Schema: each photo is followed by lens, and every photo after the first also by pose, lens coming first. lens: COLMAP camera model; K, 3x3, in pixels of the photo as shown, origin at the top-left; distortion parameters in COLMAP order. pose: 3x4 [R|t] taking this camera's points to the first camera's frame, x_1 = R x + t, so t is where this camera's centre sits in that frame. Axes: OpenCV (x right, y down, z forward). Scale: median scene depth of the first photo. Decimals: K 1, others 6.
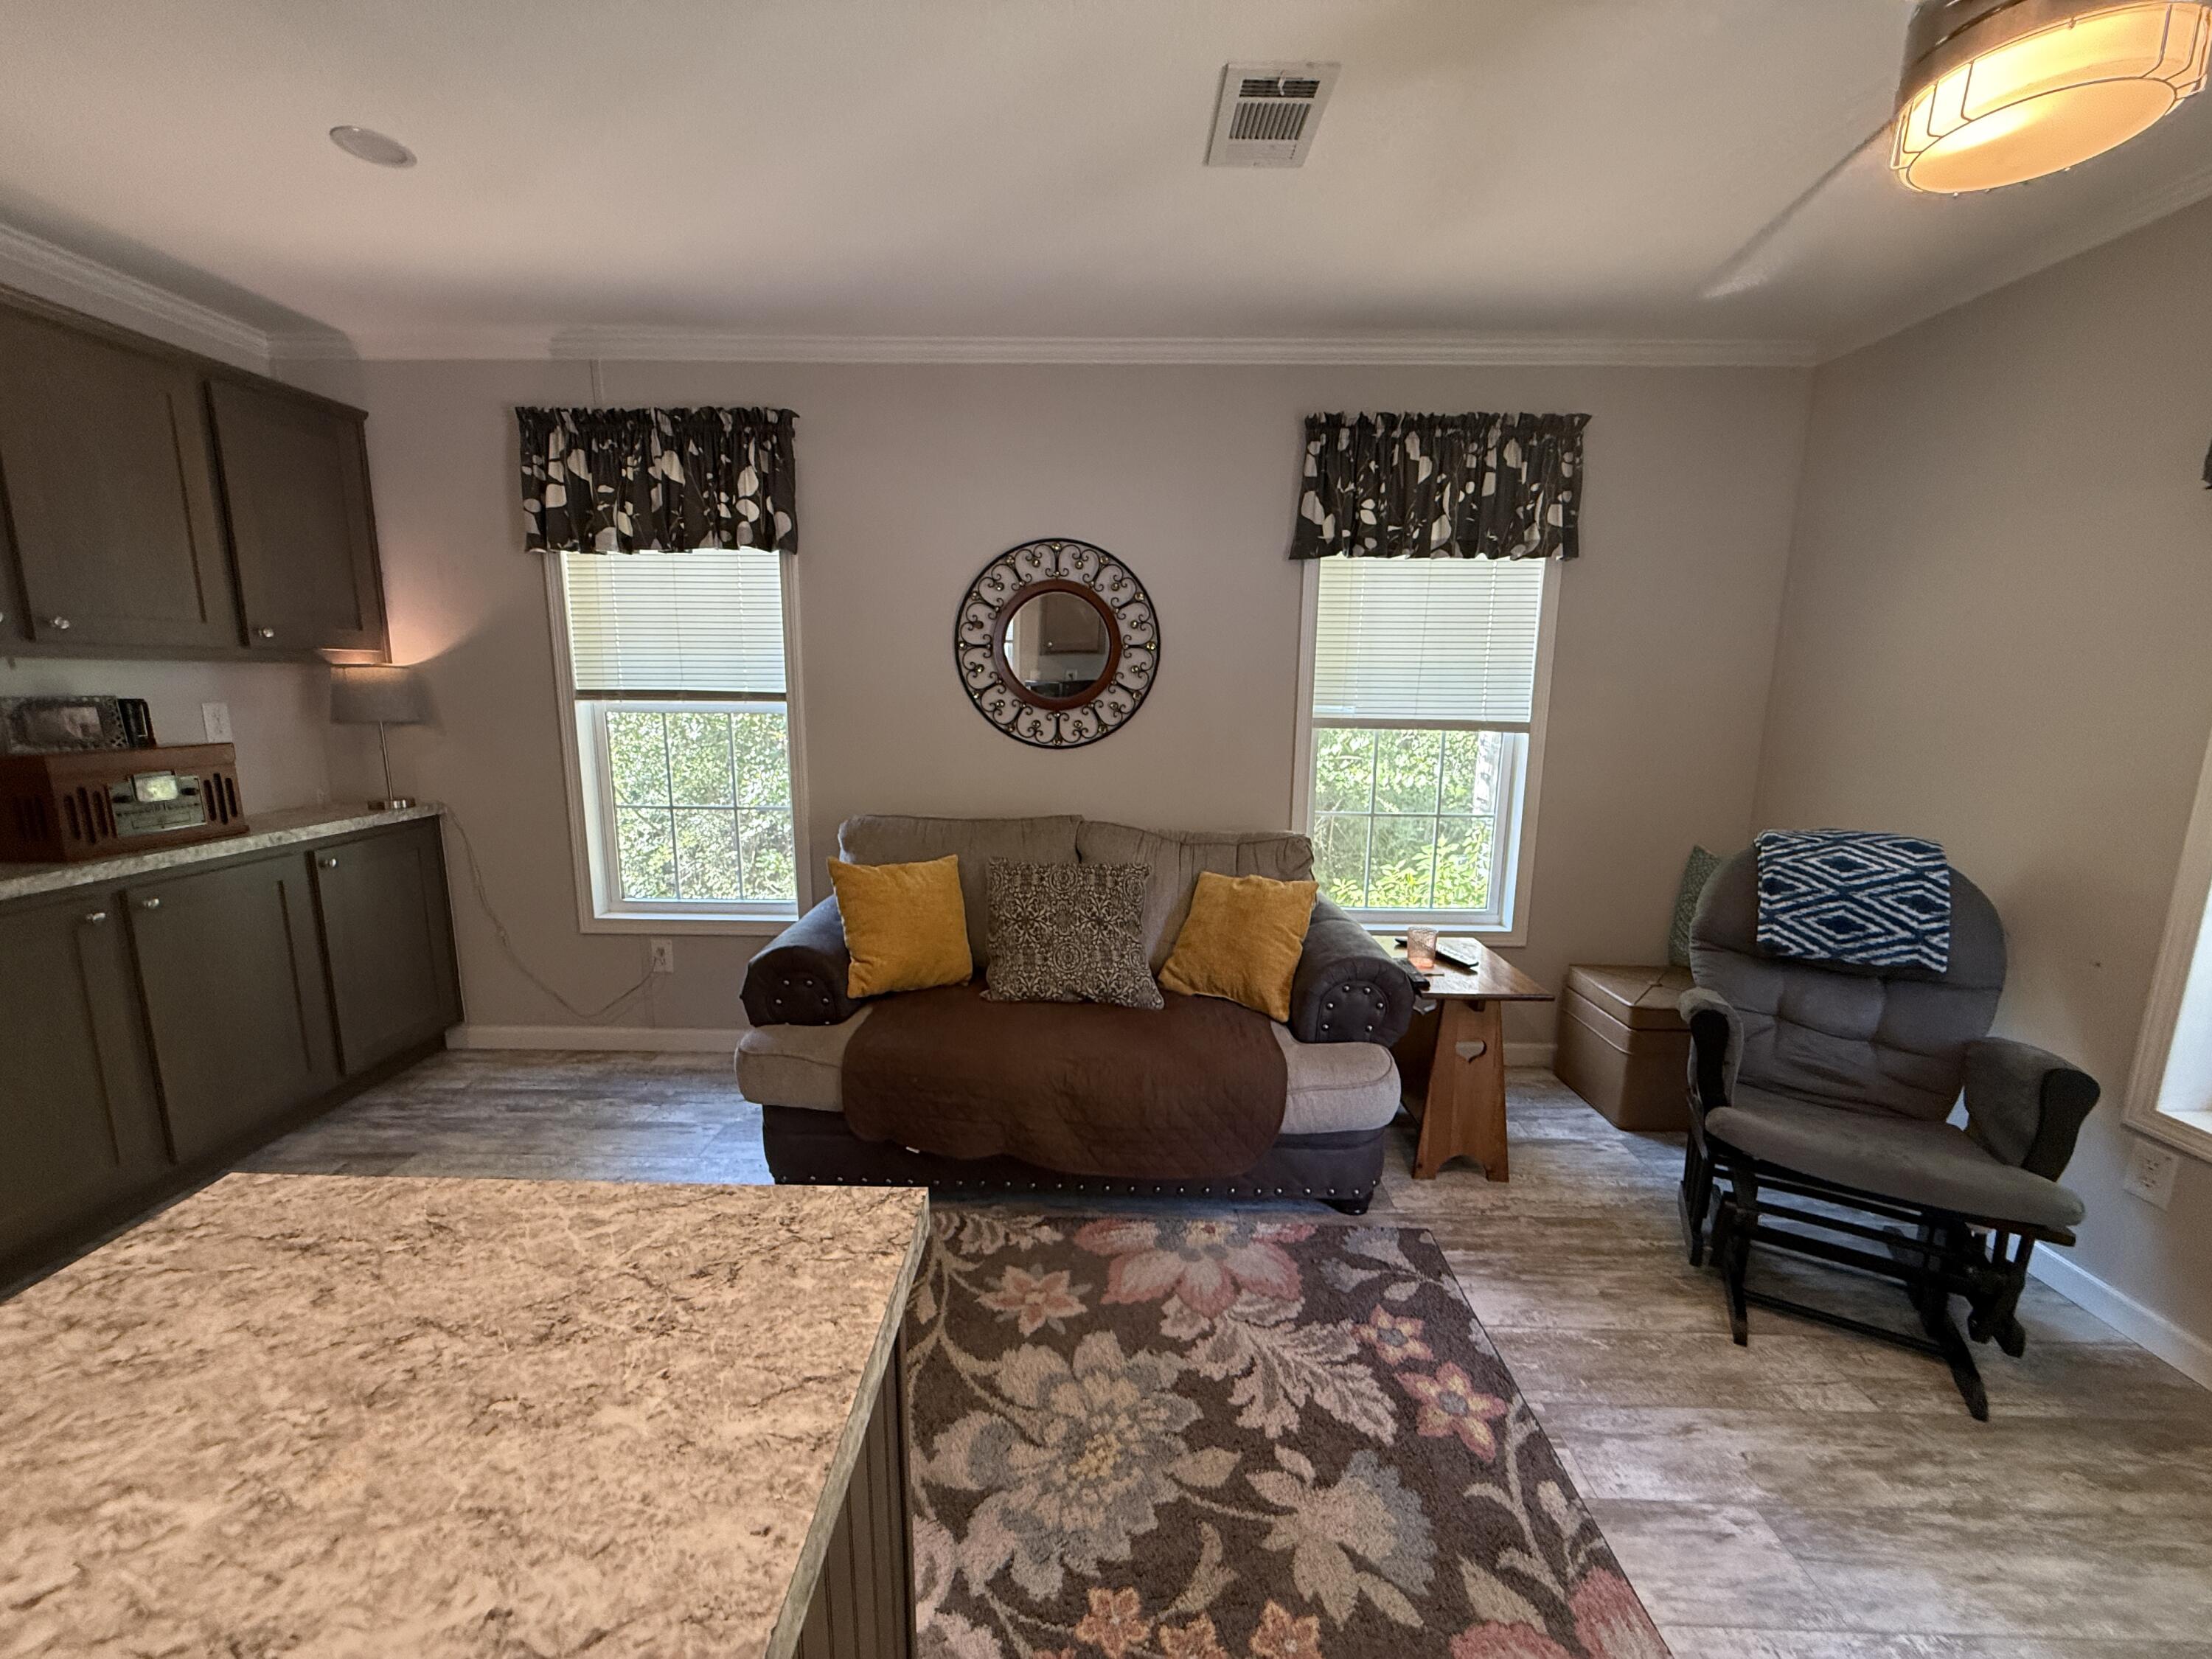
lens RADIAL K [[882.5, 0, 1102.4], [0, 882.5, 829.6], [0, 0, 1]] dist [0.000460, 0.000003]
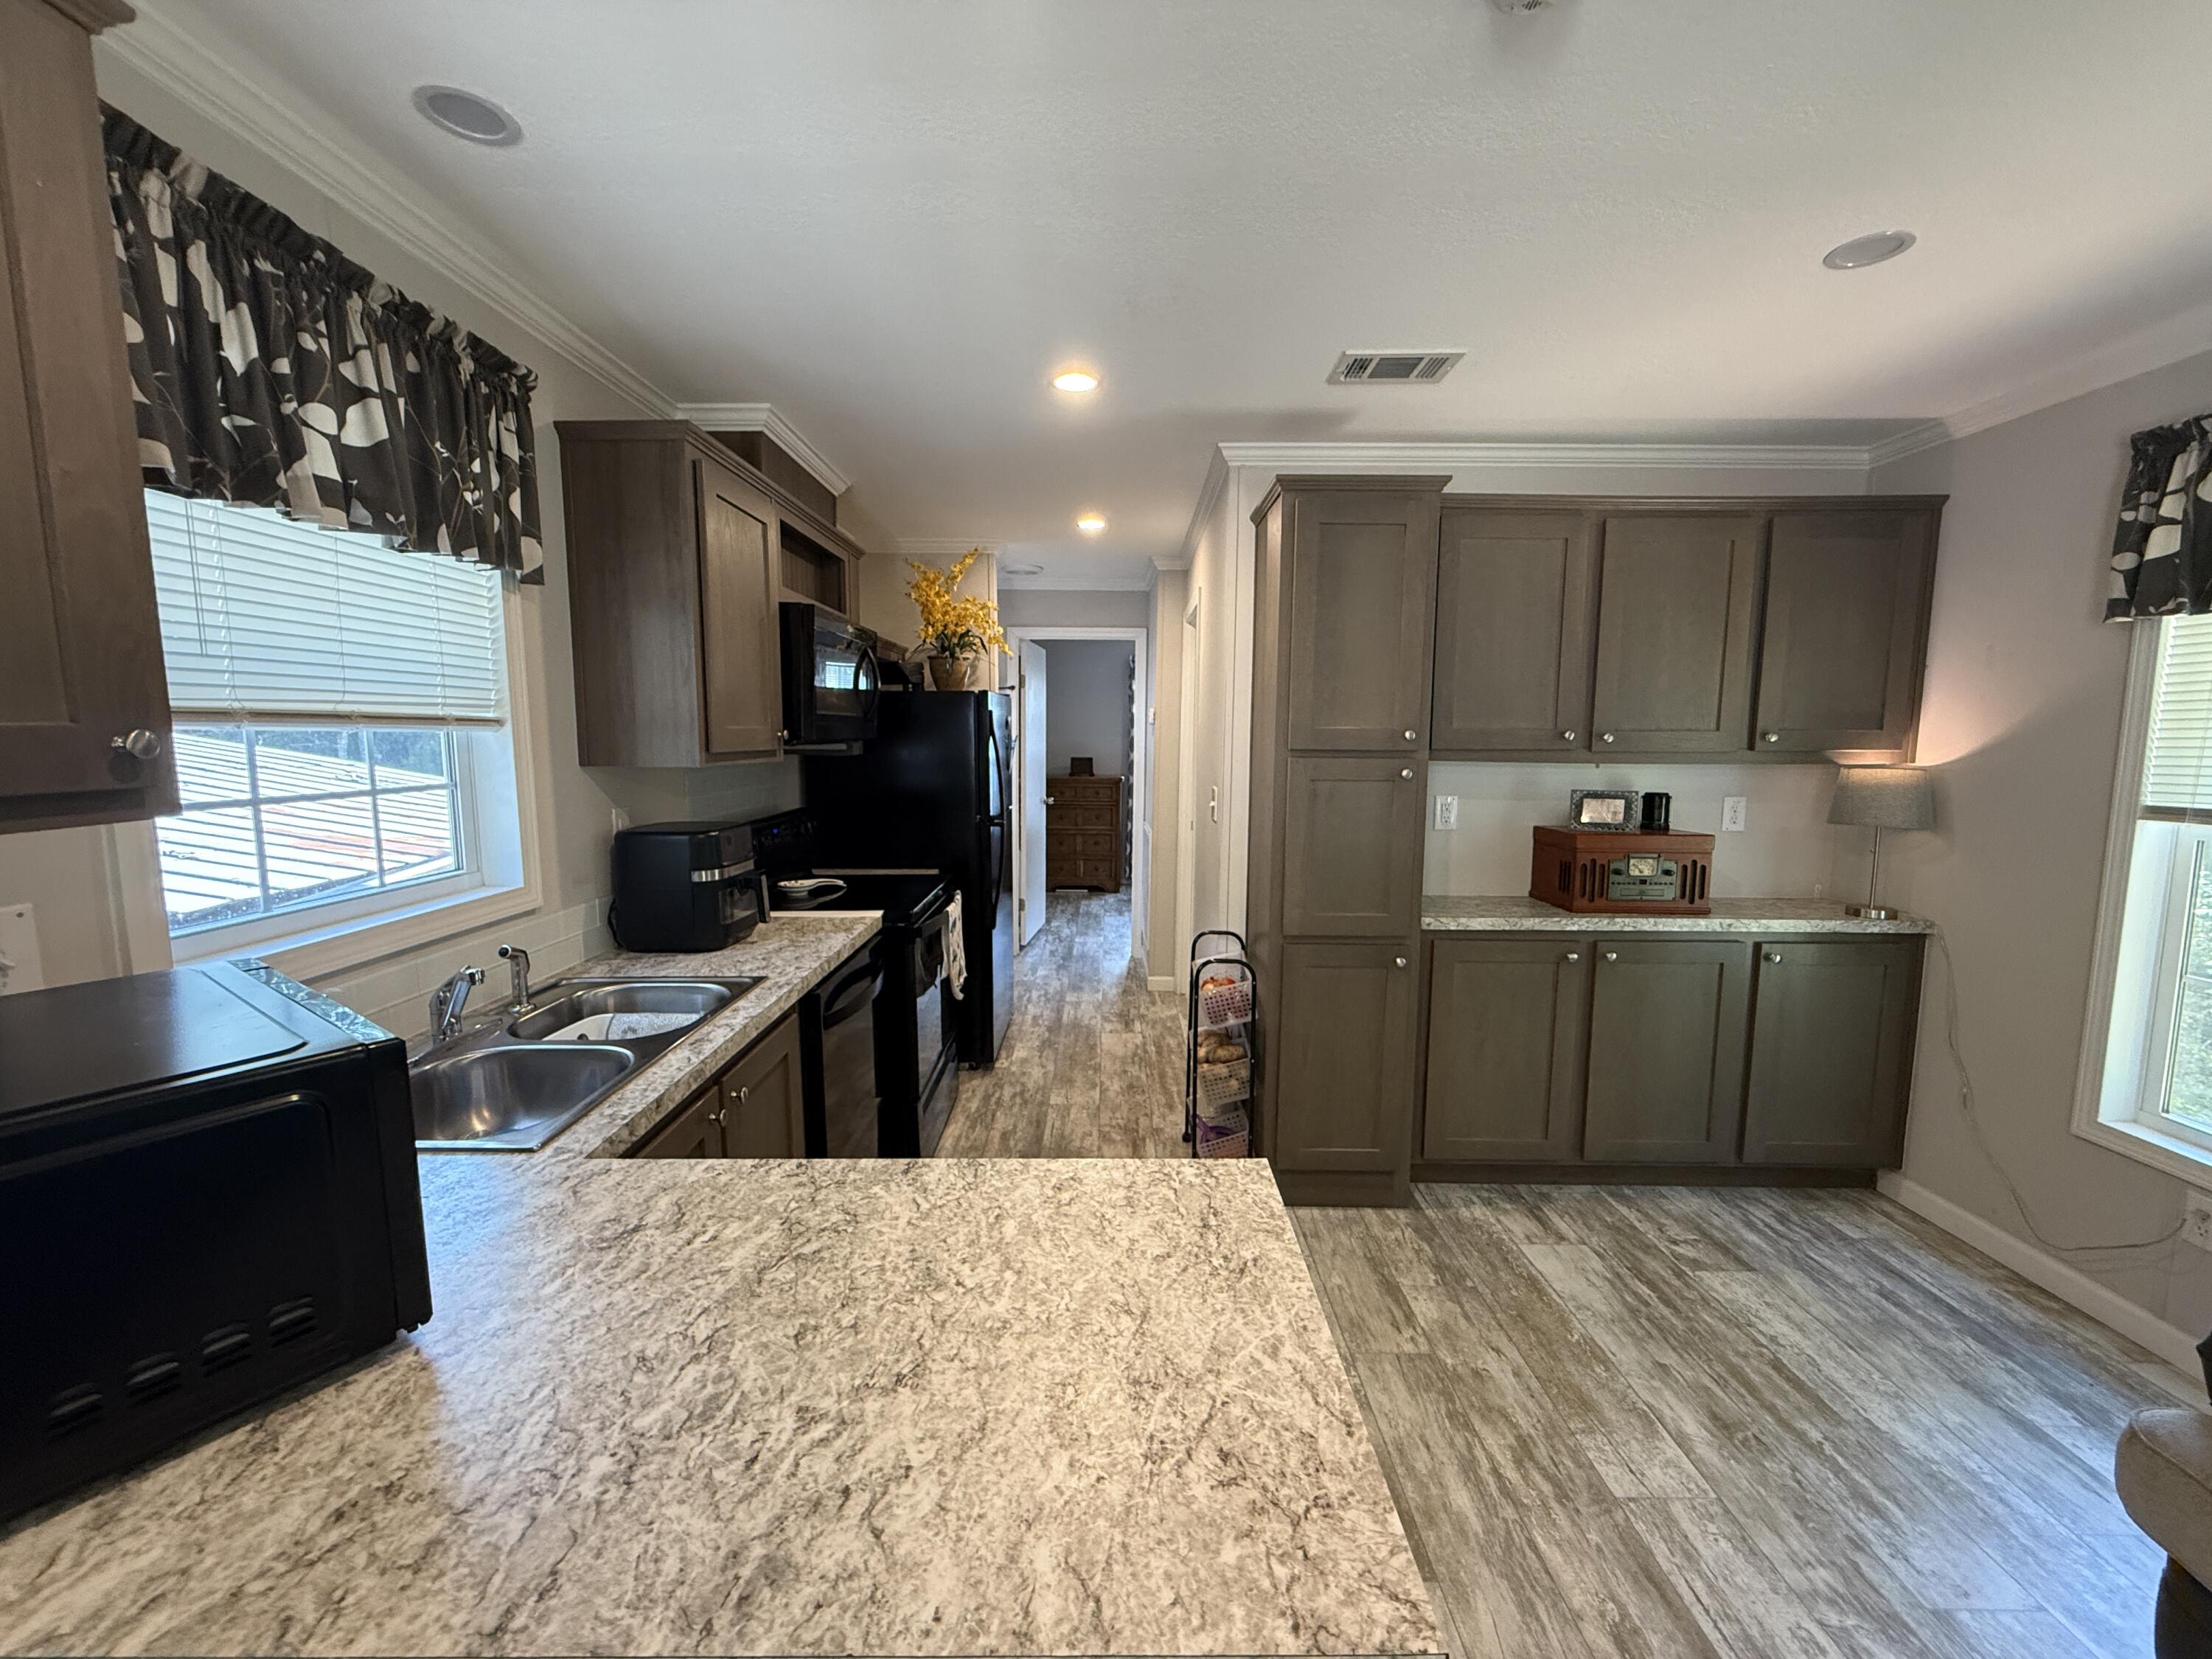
lens RADIAL K [[882.5, 0, 1100.3], [0, 882.5, 830.2], [0, 0, 1]] dist [0.000460, 0.000003]
pose [[0.005426, 0.099633, -0.995009, 0.147879], [-0.171905, 0.980304, 0.097223, -0.085441], [0.985099, 0.170520, 0.022447, 0.211959]]
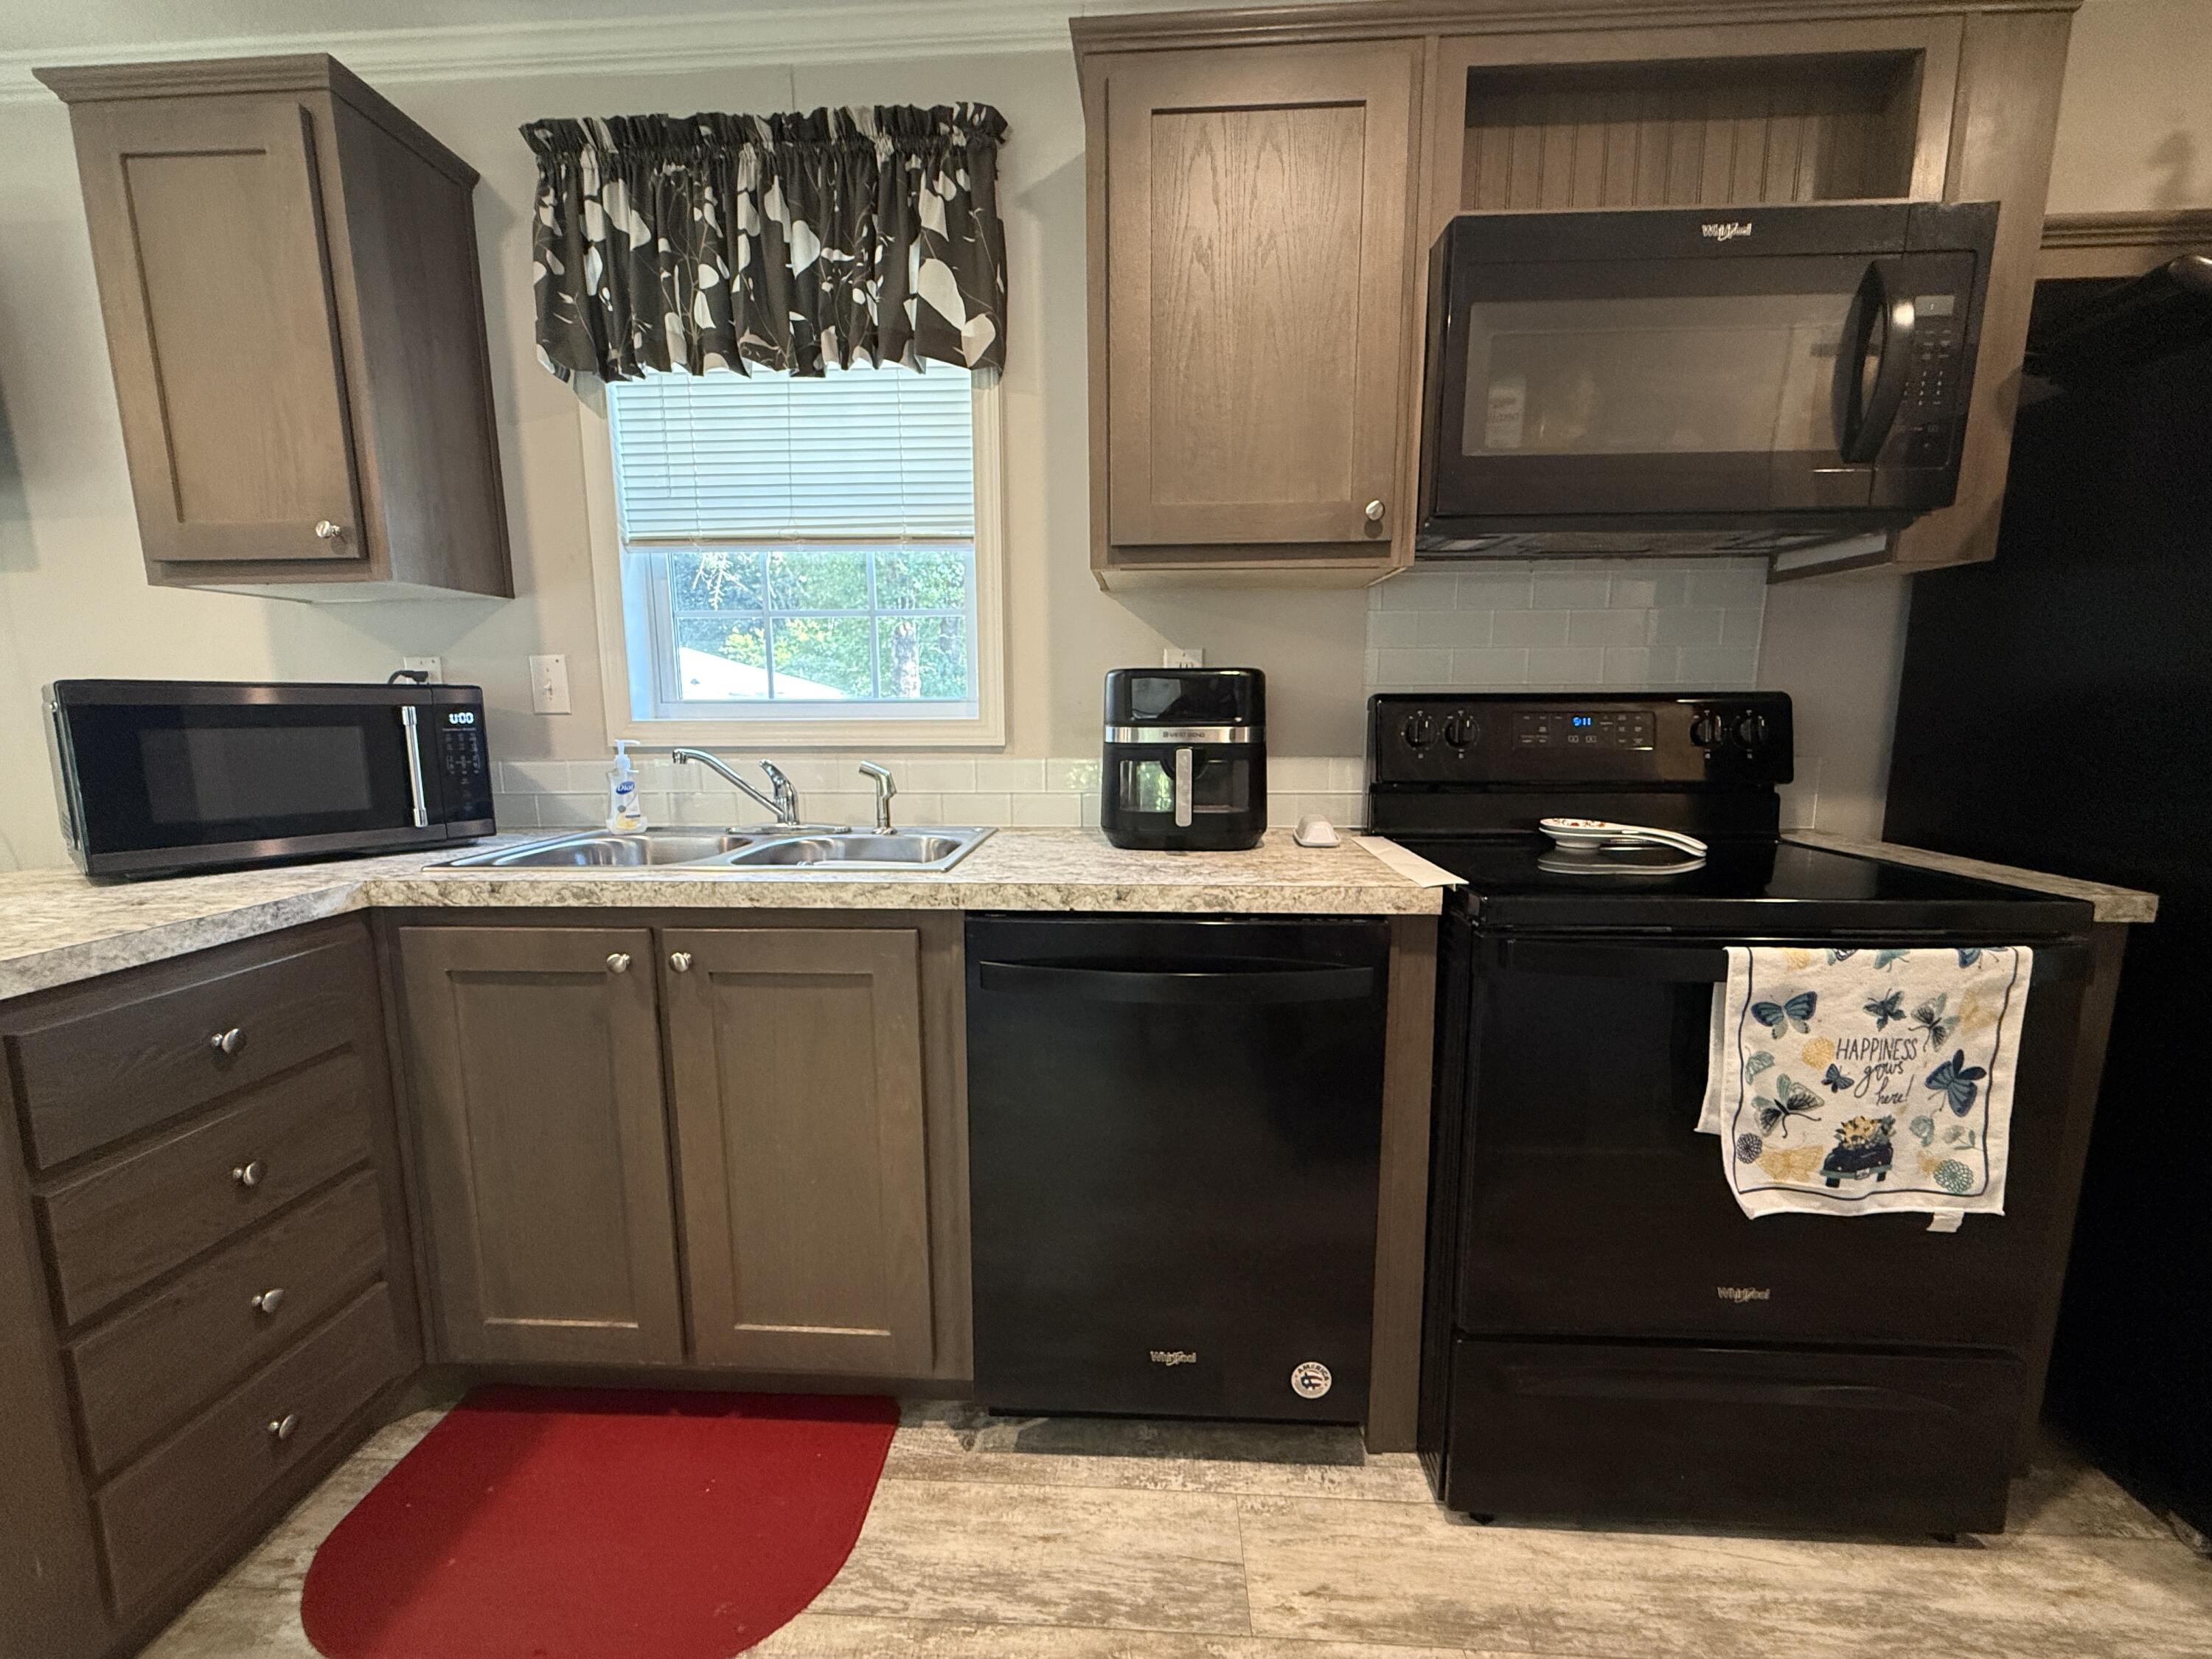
lens RADIAL K [[882.5, 0, 1100.1], [0, 882.5, 829.5], [0, 0, 1]] dist [0.000460, 0.000003]
pose [[-0.999182, -0.012701, 0.038397, -0.851080], [-0.000121, 0.950348, 0.311189, -0.004833], [-0.040443, 0.310930, -0.949572, 0.474278]]
